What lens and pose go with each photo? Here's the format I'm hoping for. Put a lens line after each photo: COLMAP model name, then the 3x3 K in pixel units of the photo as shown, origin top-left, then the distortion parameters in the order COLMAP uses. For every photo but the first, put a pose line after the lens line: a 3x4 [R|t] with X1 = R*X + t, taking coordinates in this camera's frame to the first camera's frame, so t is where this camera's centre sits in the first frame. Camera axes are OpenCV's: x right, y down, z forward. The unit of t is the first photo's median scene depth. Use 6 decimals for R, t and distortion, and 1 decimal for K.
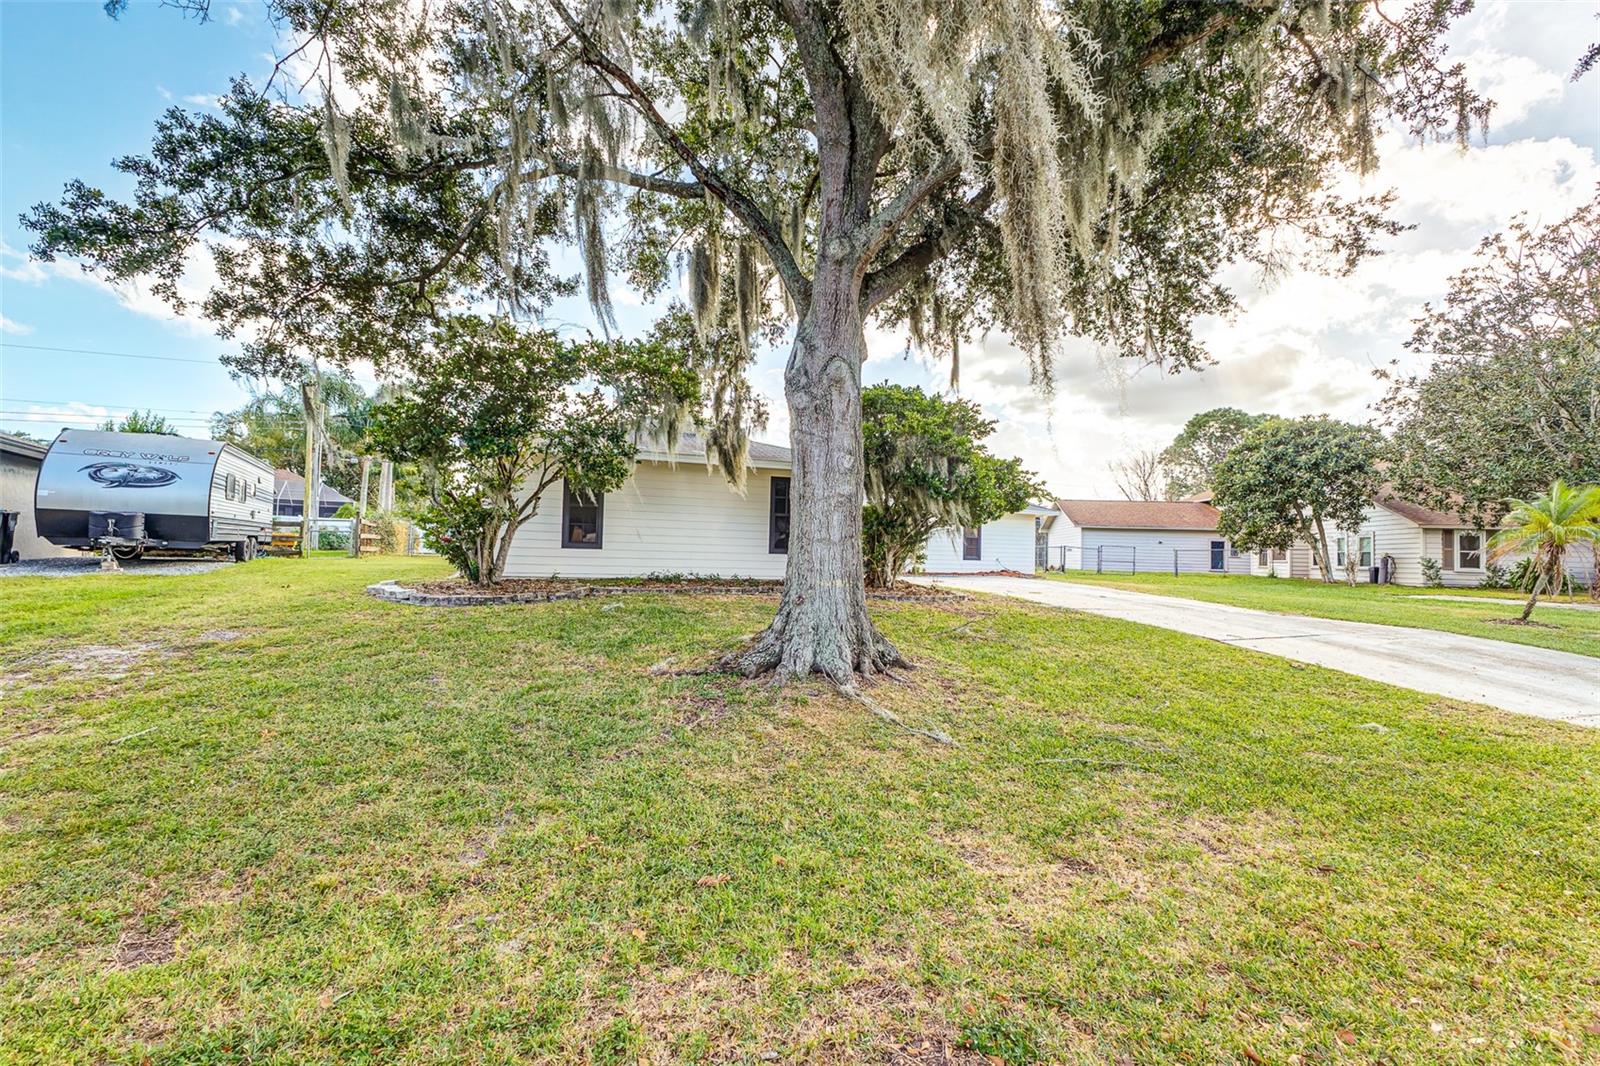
lens RADIAL K [[685.2, 0, 778.2], [0, 685.2, 540.8], [0, 0, 1]] dist [-0.000278, 0.000003]
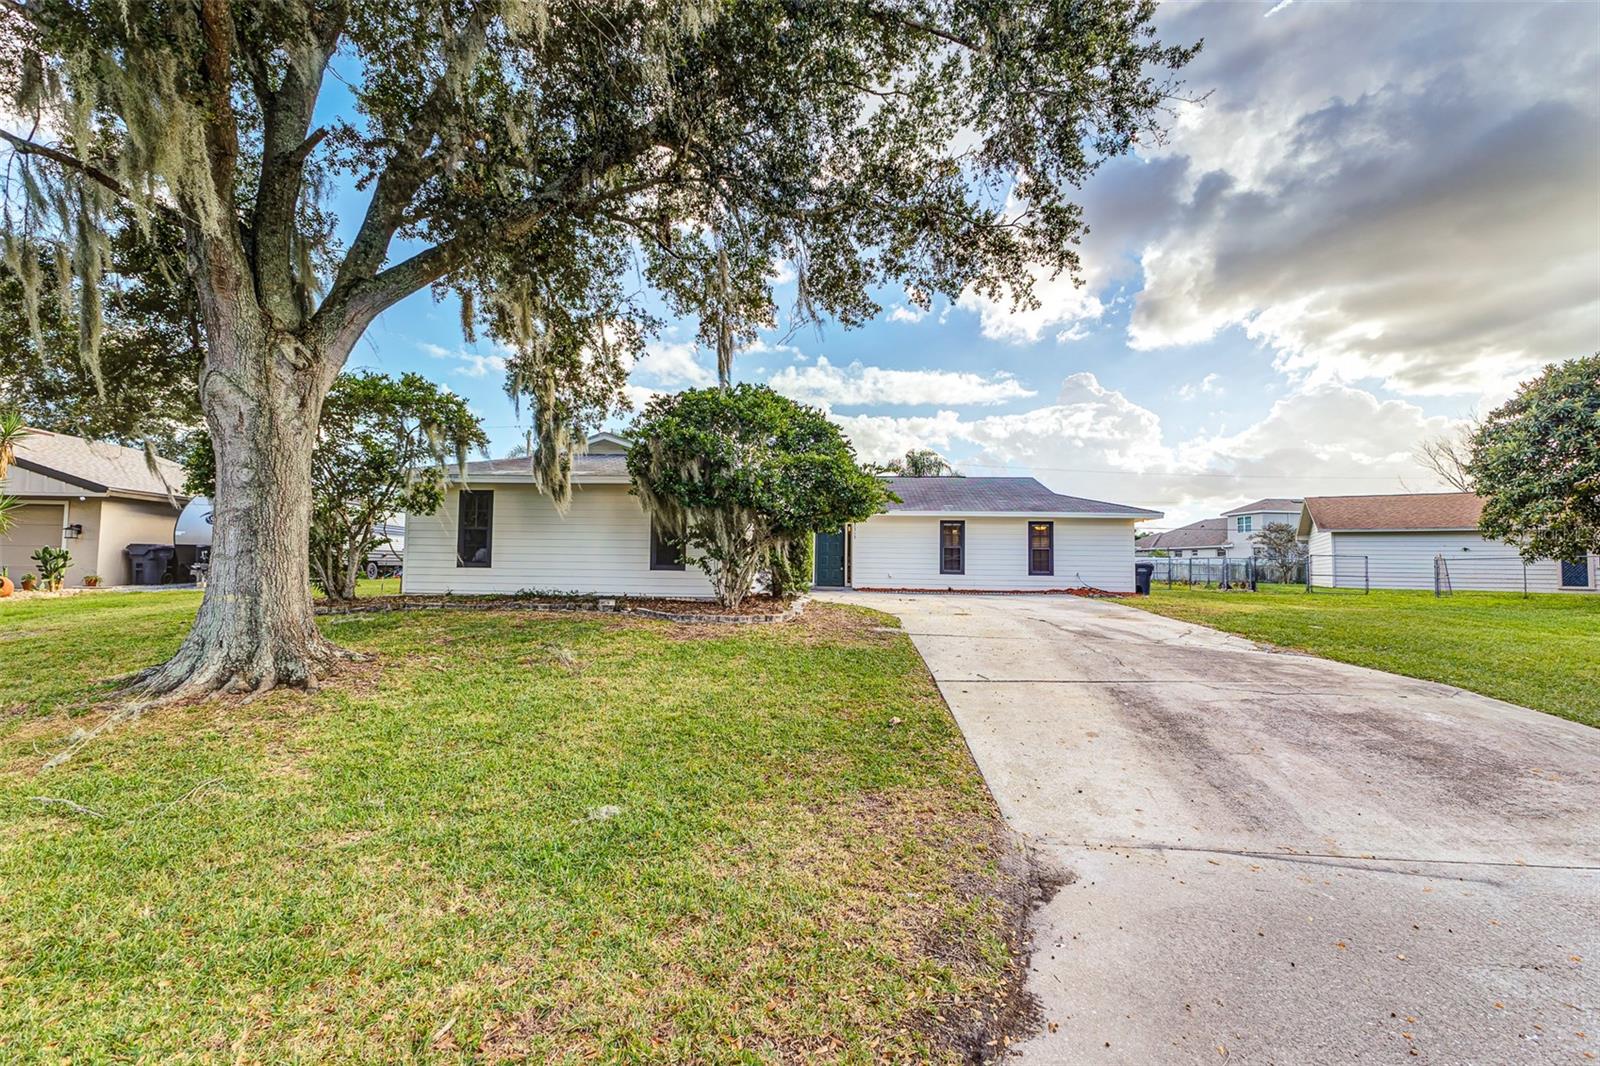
lens RADIAL K [[685.2, 0, 778.2], [0, 685.2, 540.8], [0, 0, 1]] dist [-0.000278, 0.000003]
pose [[0.917822, -0.027342, -0.396050, 0.574307], [0.016540, 0.999393, -0.030666, 0.010602], [0.396648, 0.021596, 0.917717, 0.191237]]
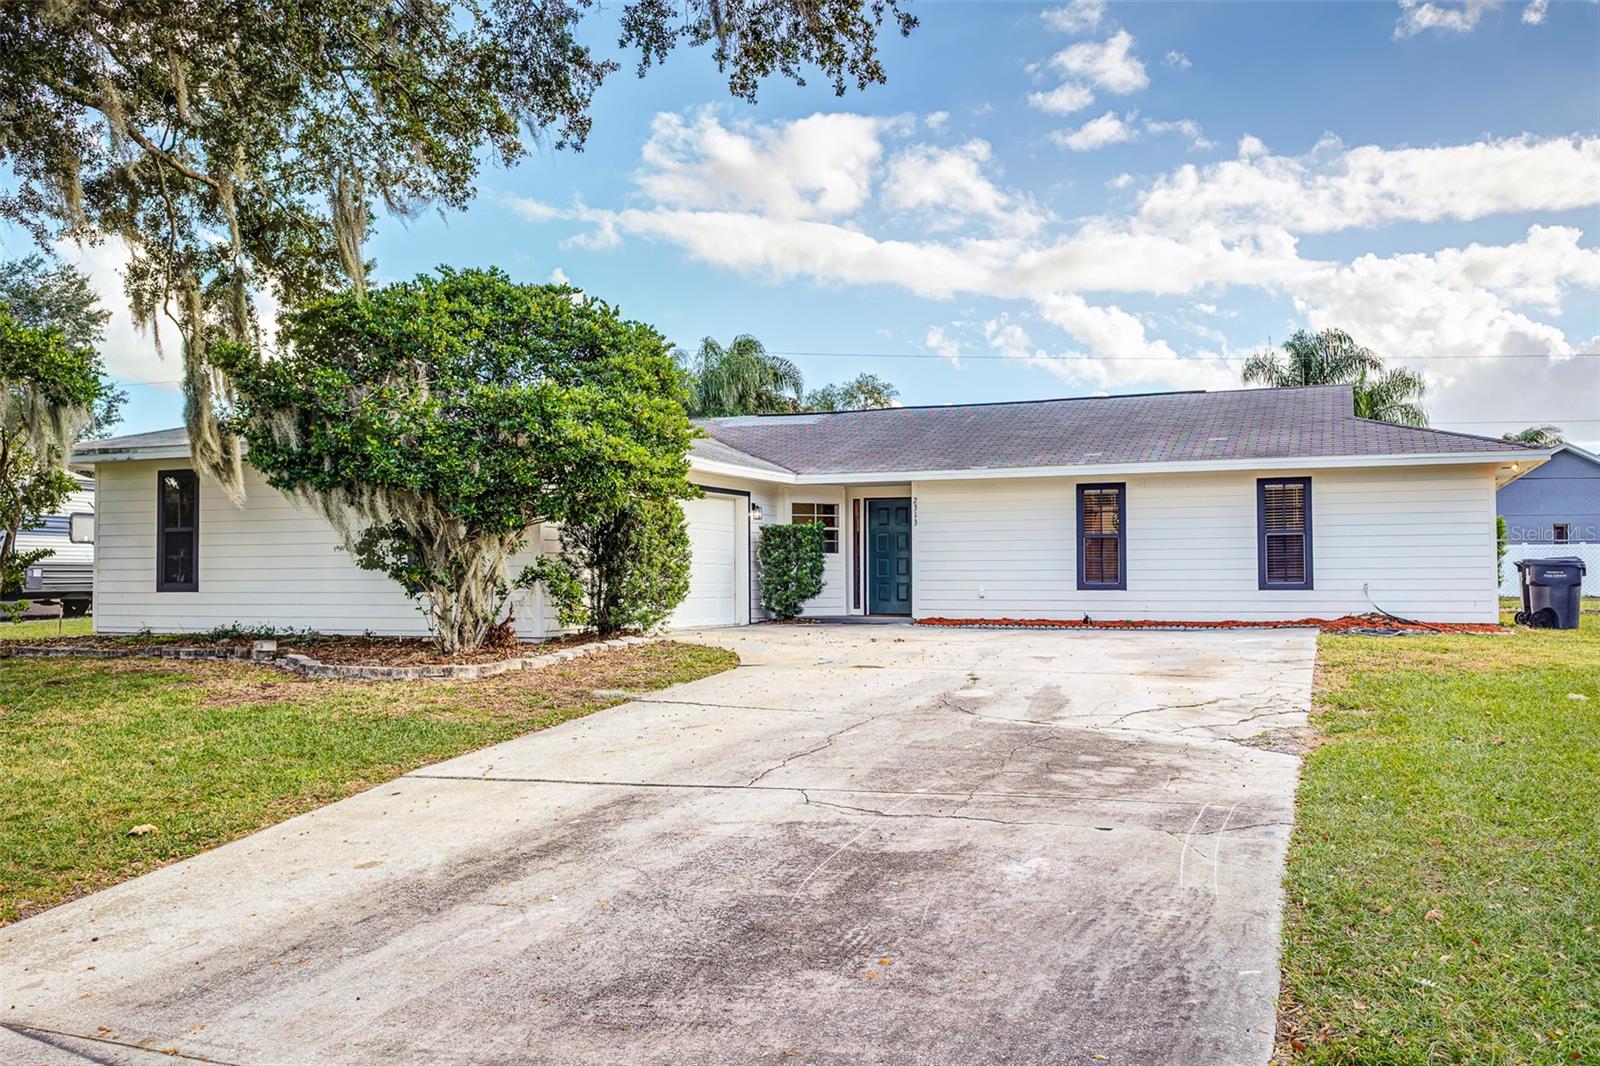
lens RADIAL K [[1359.4, 0, 798.8], [0, 1359.4, 589.8], [0, 0, 1]] dist [0.014368, 0.011391]
pose [[0.748655, -0.027042, -0.662408, 1.068200], [0.036203, 0.999344, 0.000120, 0.031142], [0.661971, -0.024071, 0.749143, 0.378062]]
